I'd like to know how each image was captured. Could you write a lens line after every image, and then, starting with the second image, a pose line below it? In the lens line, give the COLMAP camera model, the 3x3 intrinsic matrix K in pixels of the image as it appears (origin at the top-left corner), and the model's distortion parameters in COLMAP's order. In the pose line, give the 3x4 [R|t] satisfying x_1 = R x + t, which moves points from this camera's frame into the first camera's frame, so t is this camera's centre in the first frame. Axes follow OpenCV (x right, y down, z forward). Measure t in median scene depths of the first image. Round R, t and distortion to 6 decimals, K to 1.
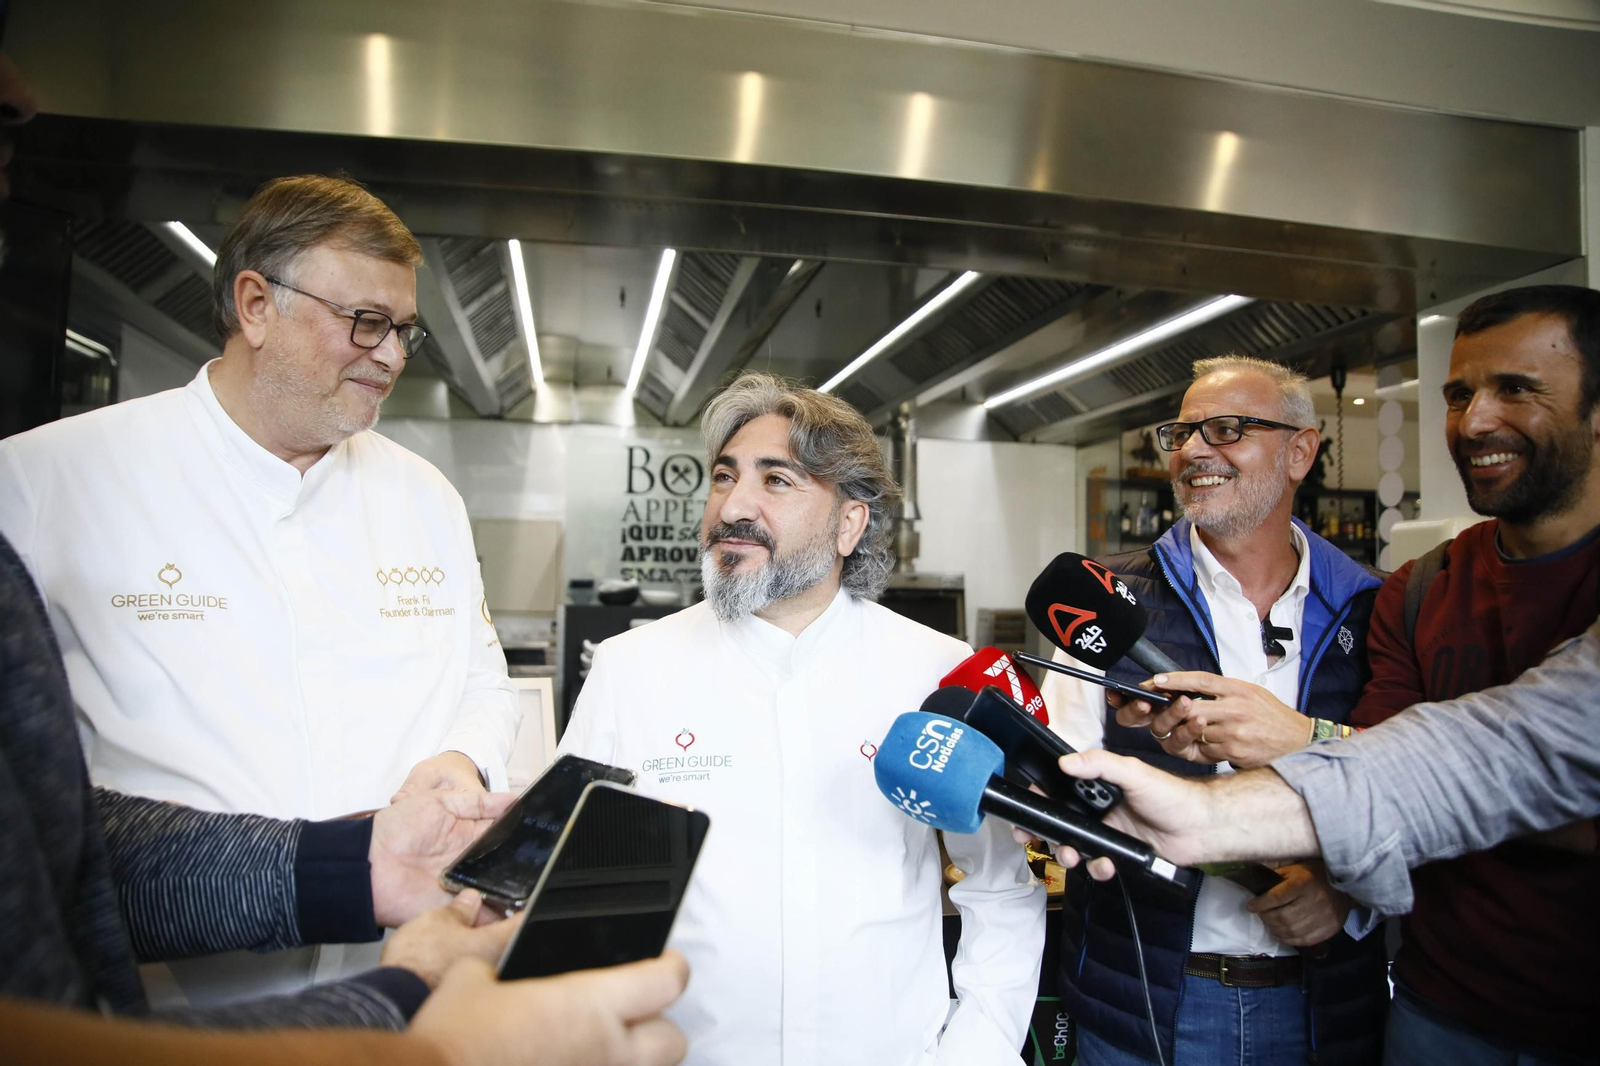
lens RADIAL K [[1119.4, 0, 787.4], [0, 1119.4, 539.9], [0, 0, 1]] dist [-0.102048, 0.061386]
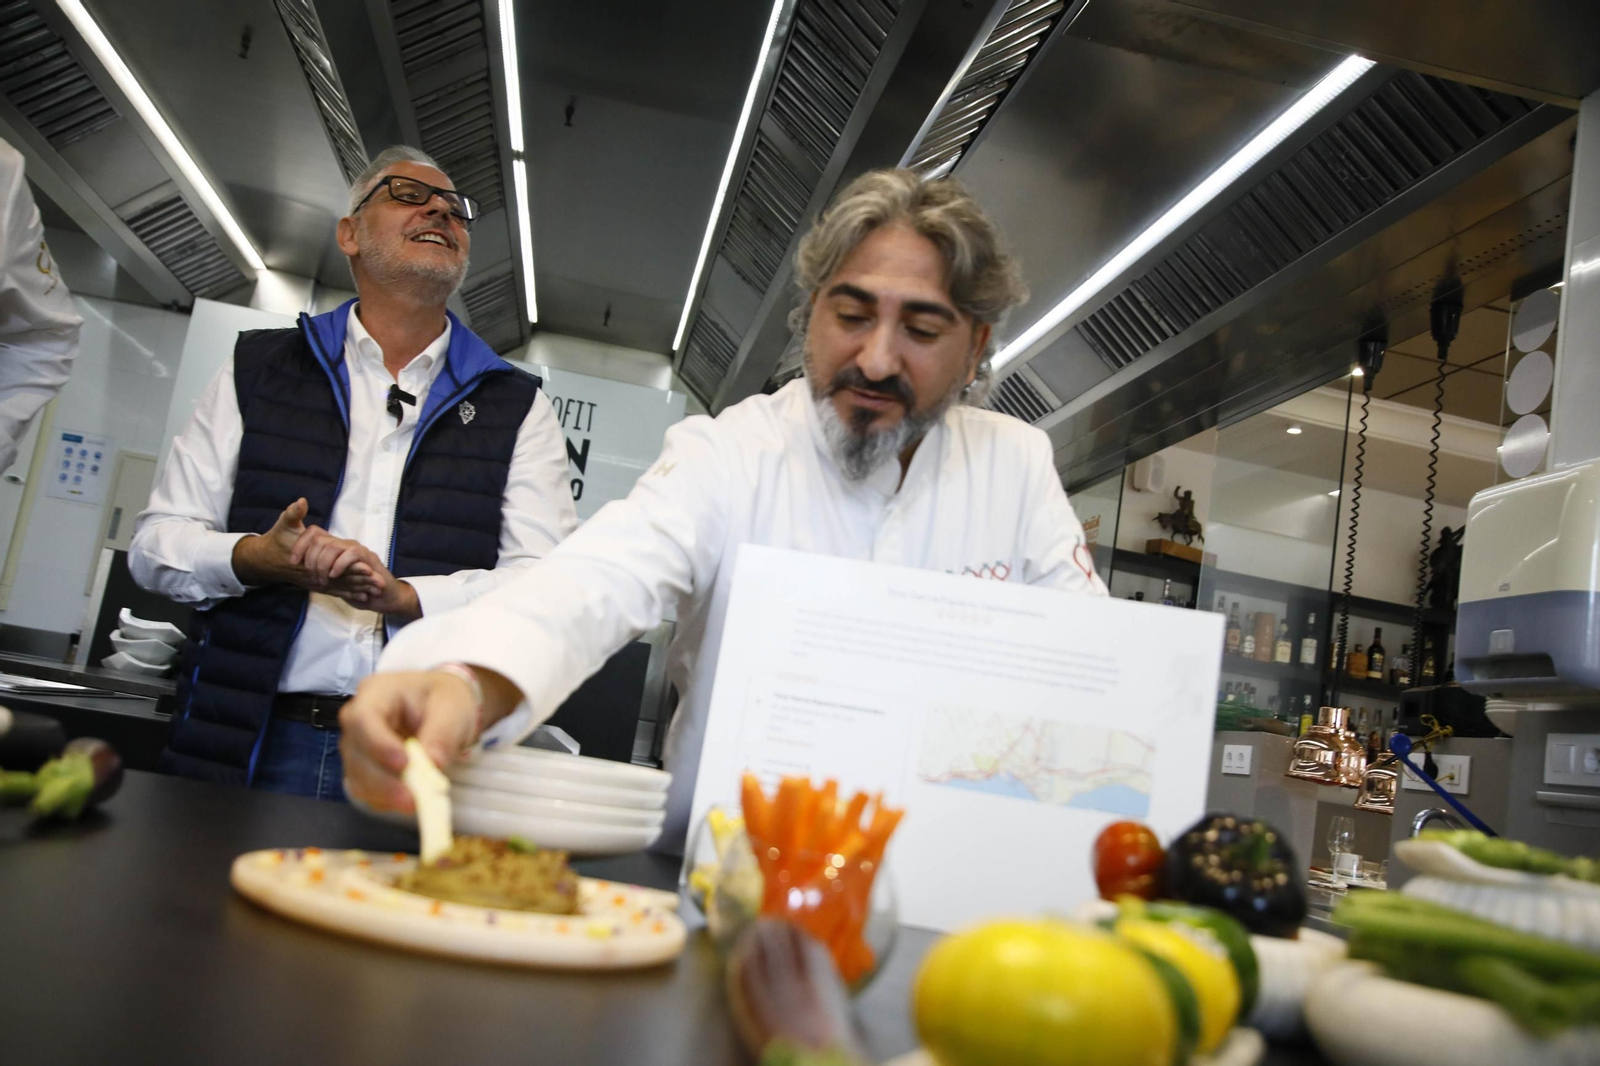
lens RADIAL K [[1337.2, 0, 797.3], [0, 1337.2, 560.2], [0, 0, 1]] dist [-0.032648, 0.075930]
pose [[0.988800, 0.137776, -0.057384, 0.202078], [-0.143070, 0.984485, -0.101591, 0.080027], [0.042497, 0.108663, 0.993170, 0.276157]]
